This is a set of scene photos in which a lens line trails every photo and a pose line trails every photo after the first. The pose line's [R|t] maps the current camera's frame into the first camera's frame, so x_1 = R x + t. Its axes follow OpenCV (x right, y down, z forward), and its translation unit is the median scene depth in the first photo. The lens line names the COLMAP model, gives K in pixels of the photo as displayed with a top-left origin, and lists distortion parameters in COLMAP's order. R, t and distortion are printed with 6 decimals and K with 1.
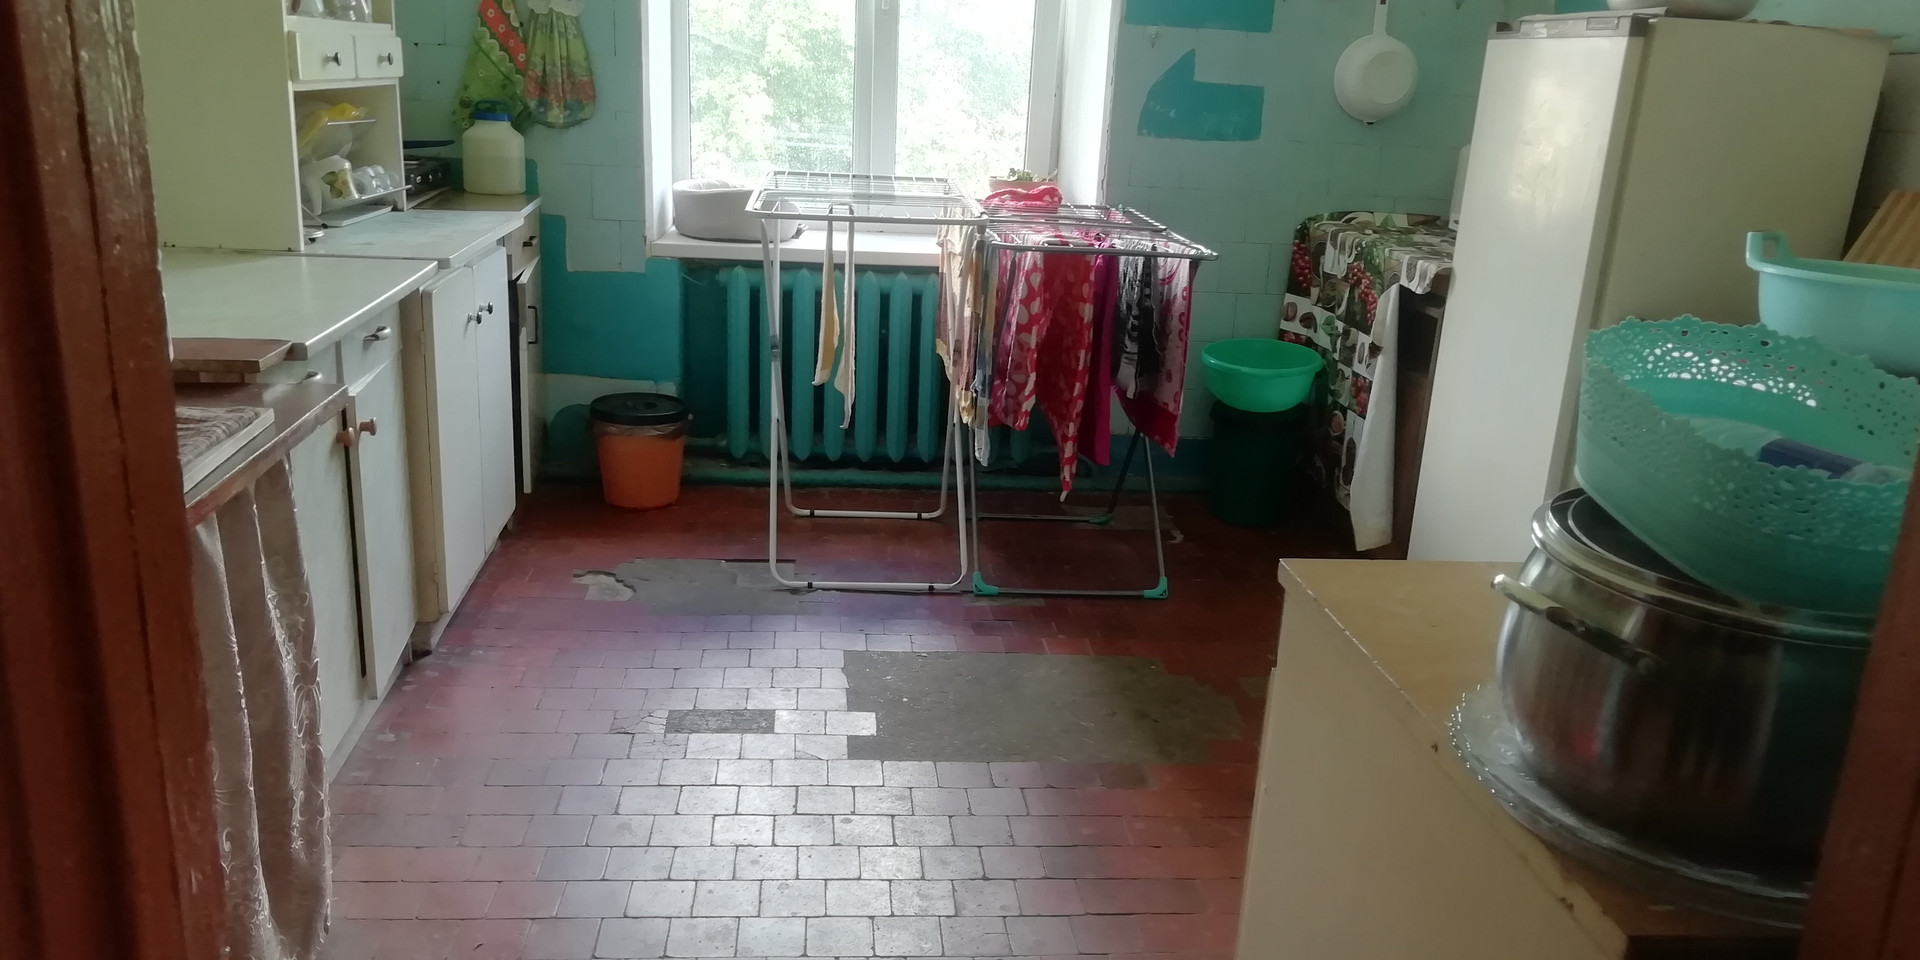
lens RADIAL K [[1367.0, 0, 936.0], [0, 1367.0, 479.7], [0, 0, 1]] dist [0.003328, -0.008544]
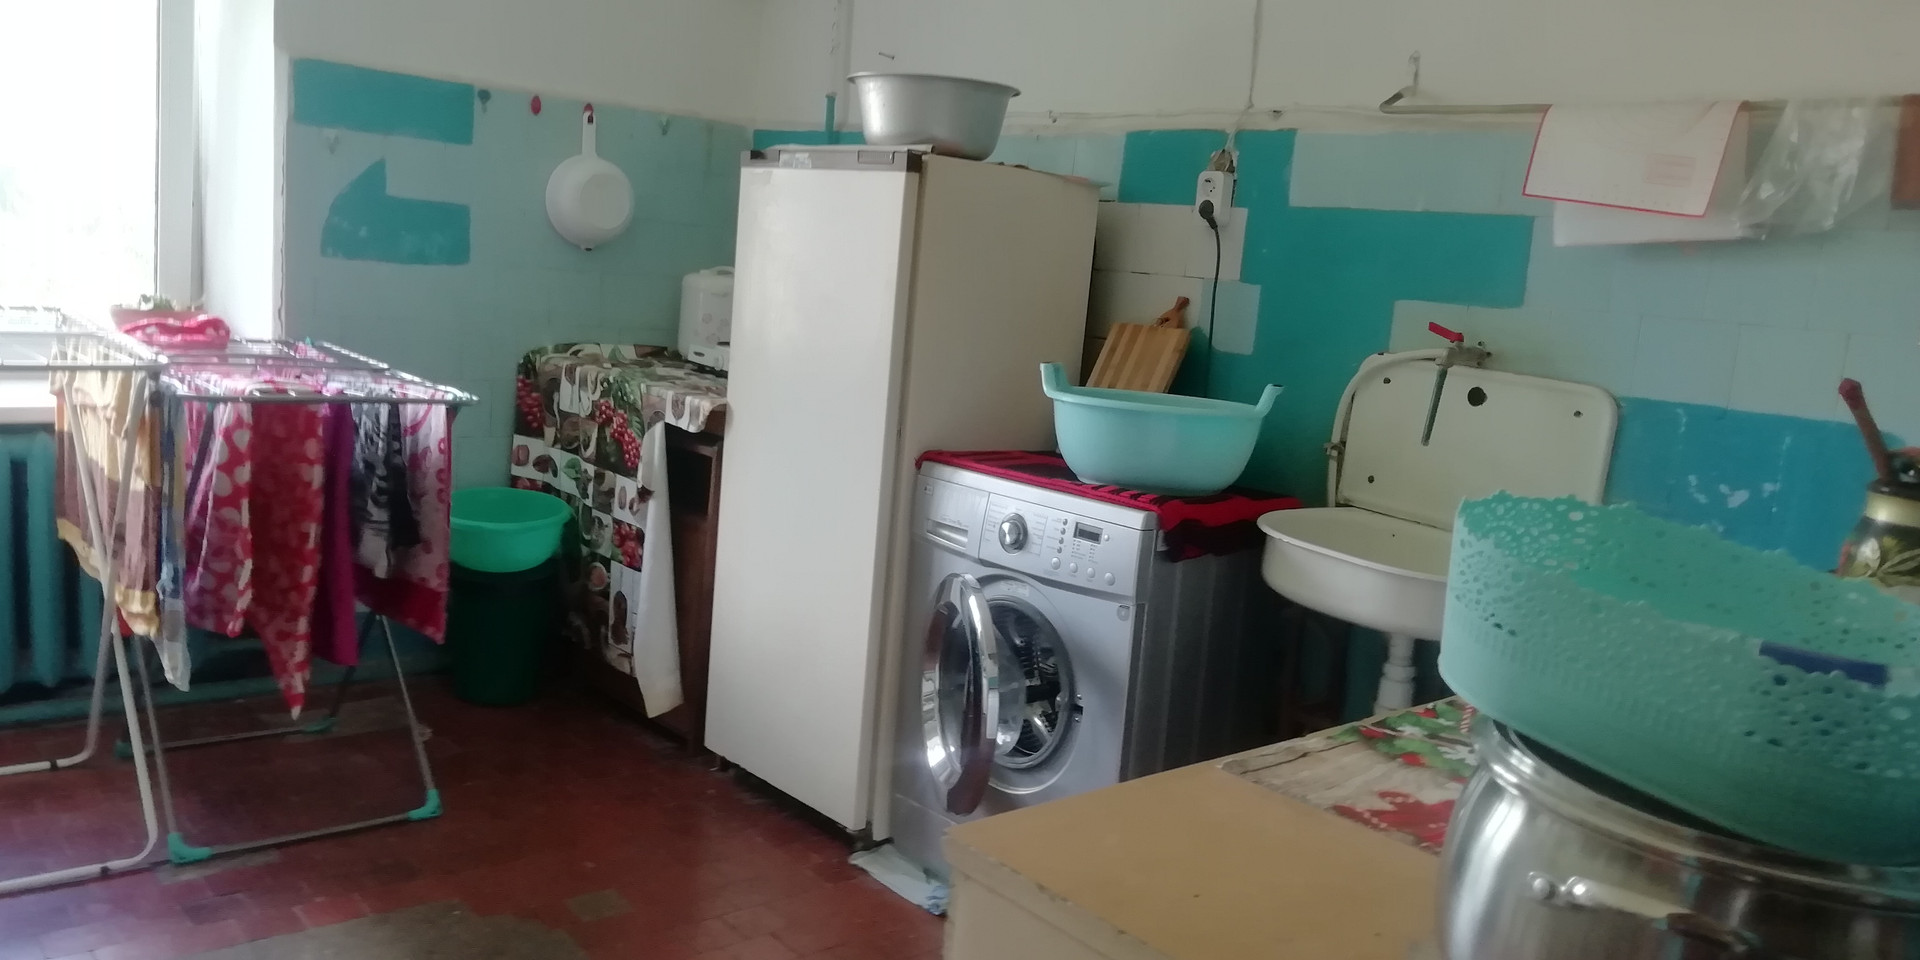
lens RADIAL K [[1441.1, 0, 960.0], [0, 1441.1, 480.0], [0, 0, 1]] dist [0.022530, -0.002479]
pose [[0.820870, -0.066468, 0.567235, -0.051056], [0.119980, 0.991110, -0.057491, -0.024037], [-0.558371, 0.115250, 0.821547, 0.092853]]
